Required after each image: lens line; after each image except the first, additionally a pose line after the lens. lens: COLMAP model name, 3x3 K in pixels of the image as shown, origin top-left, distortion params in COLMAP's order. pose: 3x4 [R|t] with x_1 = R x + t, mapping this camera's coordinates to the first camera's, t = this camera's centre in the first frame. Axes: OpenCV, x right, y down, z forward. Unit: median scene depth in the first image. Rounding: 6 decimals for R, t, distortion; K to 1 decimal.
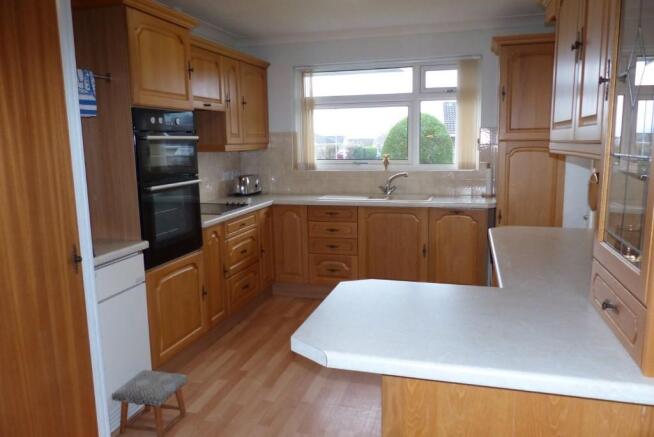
lens RADIAL K [[492.0, 0, 327.1], [0, 492.0, 217.7], [0, 0, 1]] dist [-0.006540, -0.000539]
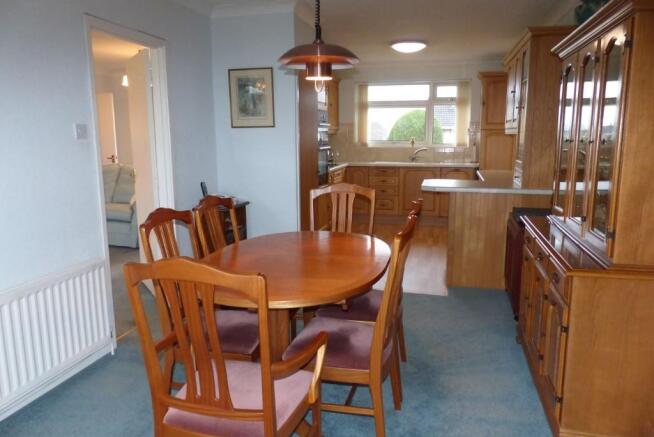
lens RADIAL K [[492.0, 0, 327.4], [0, 492.0, 219.6], [0, 0, 1]] dist [-0.006540, -0.000539]
pose [[0.999310, 0.010102, 0.035737, -0.223108], [-0.010828, 0.999738, 0.020183, 0.116302], [-0.035524, -0.020556, 0.999157, -0.641263]]
